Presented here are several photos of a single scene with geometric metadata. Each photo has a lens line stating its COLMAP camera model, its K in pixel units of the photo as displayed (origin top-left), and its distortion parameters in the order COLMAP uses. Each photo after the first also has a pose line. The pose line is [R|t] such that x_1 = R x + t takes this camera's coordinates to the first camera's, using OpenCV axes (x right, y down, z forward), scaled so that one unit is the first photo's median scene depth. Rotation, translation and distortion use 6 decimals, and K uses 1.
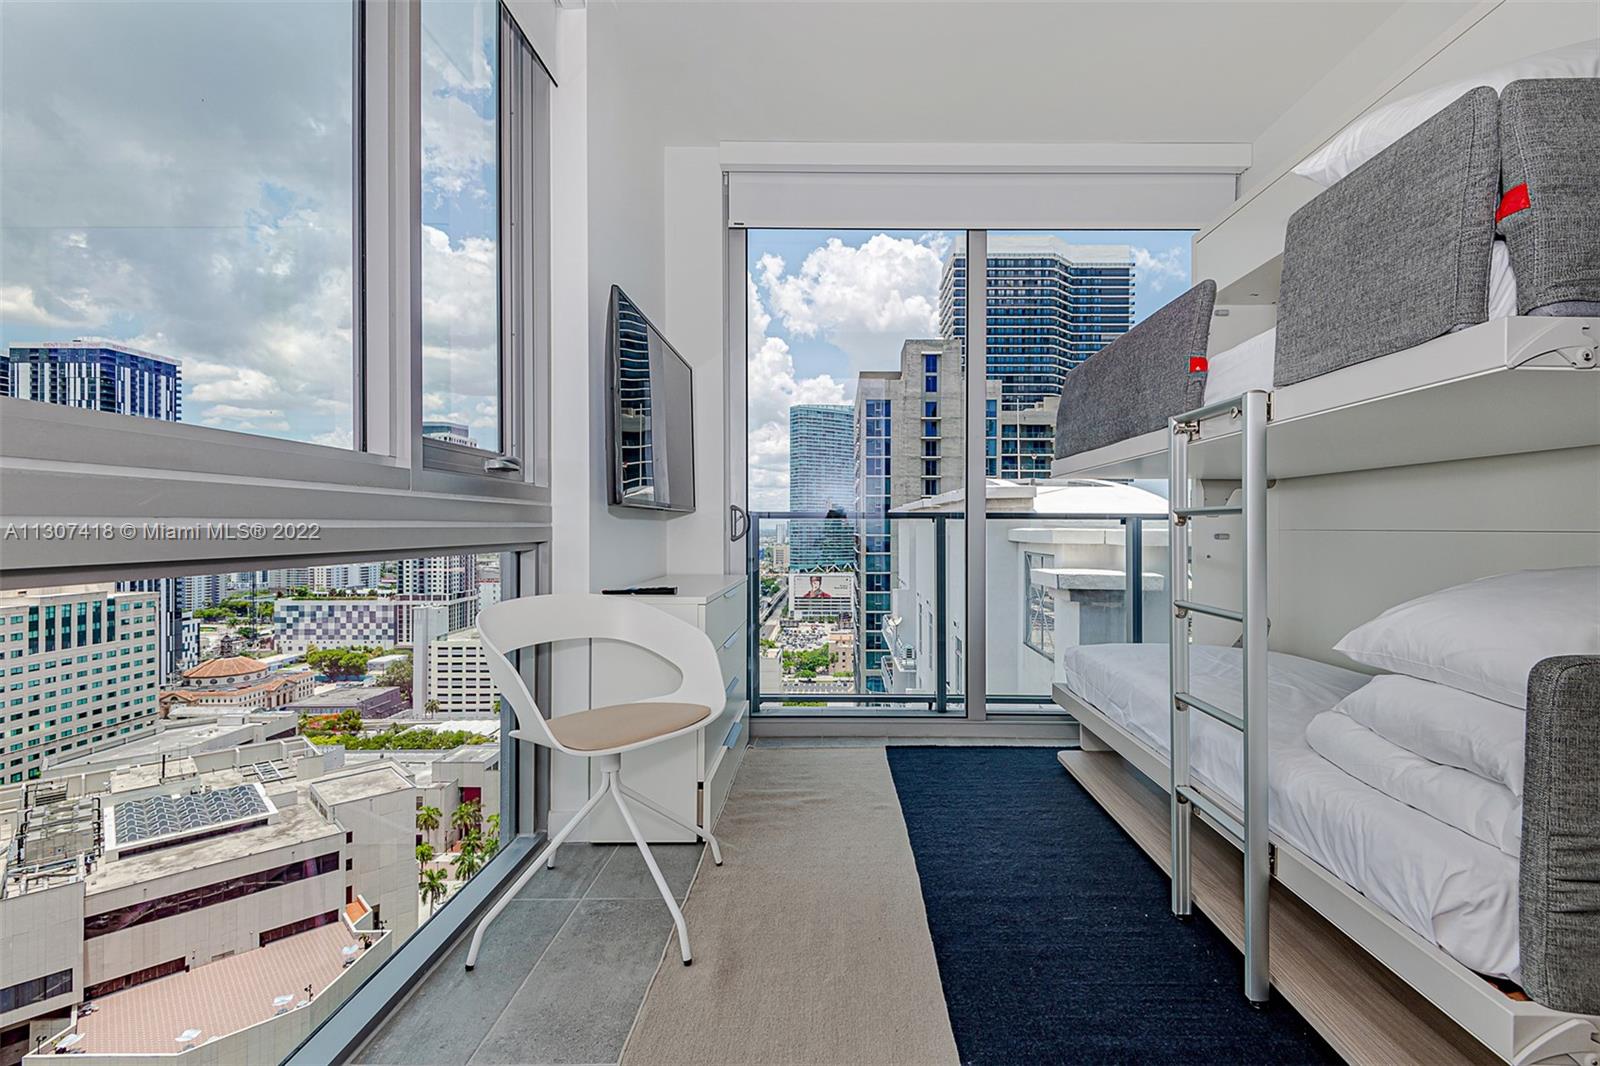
lens RADIAL K [[730.4, 0, 825.2], [0, 730.4, 512.2], [0, 0, 1]] dist [0.031346, -0.008640]
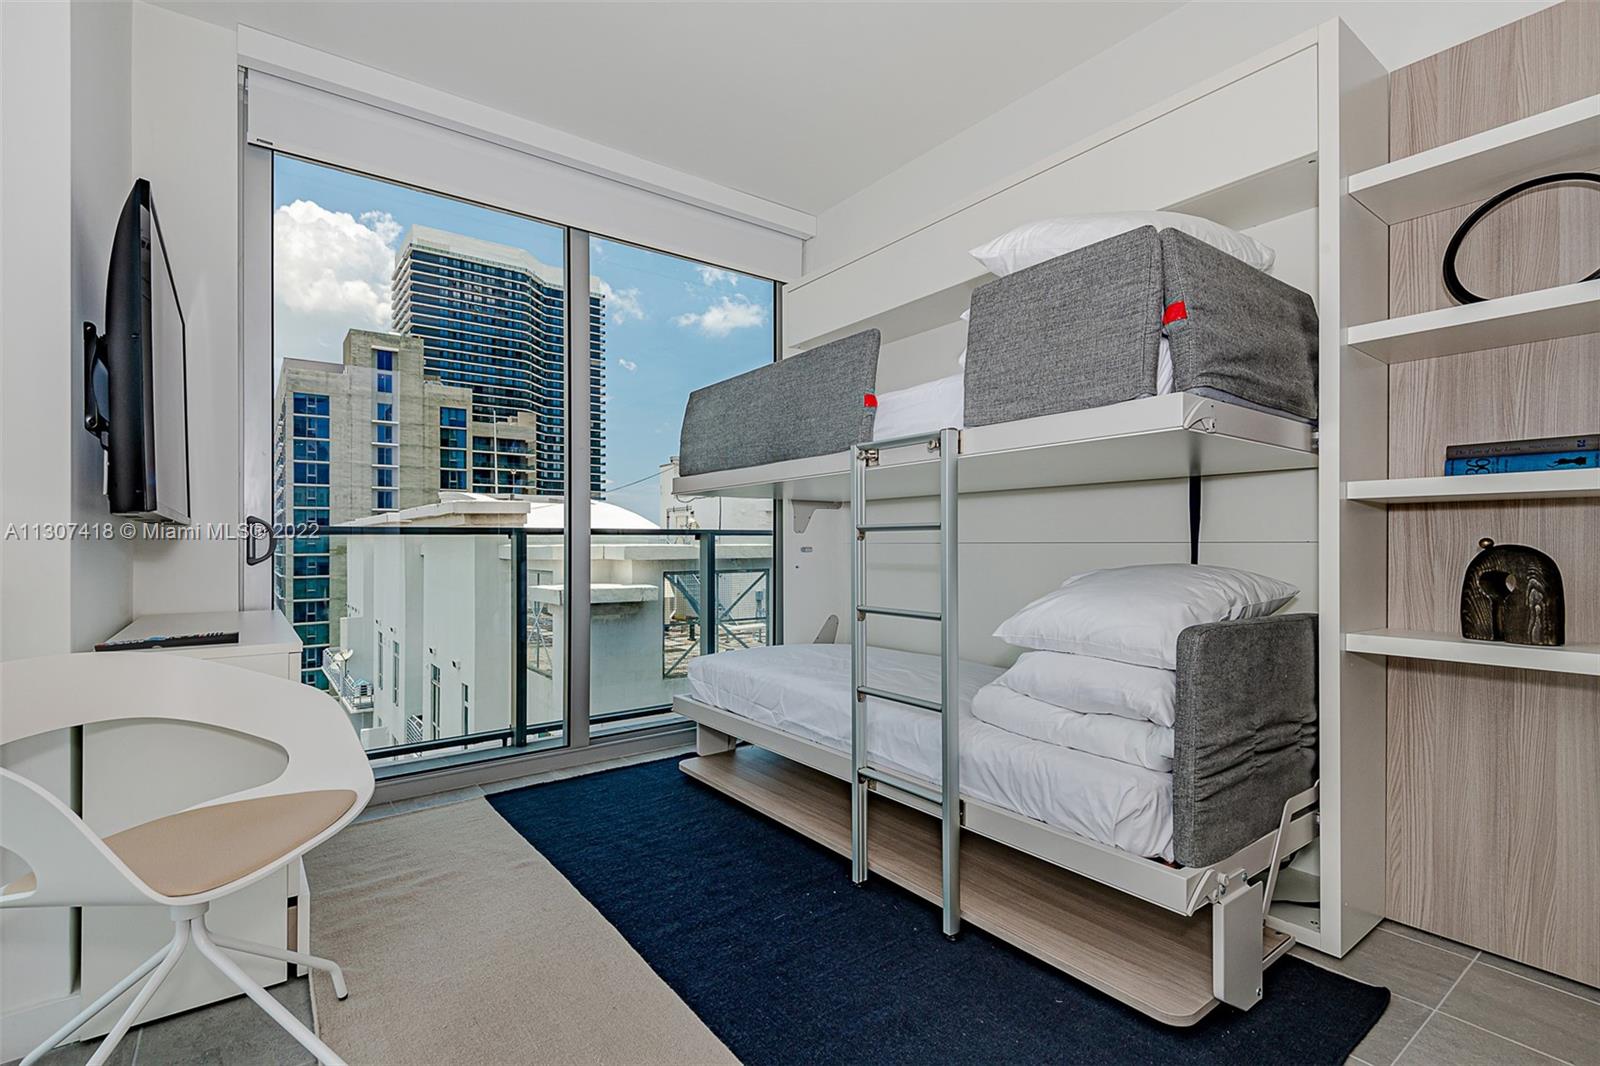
lens RADIAL K [[730.4, 0, 755.8], [0, 730.4, 527.2], [0, 0, 1]] dist [0.031346, -0.008640]
pose [[0.808600, 0.005014, 0.588338, -0.251353], [-0.003968, 0.999987, -0.003069, 0.001900], [-0.588346, 0.000147, 0.808610, 0.145141]]
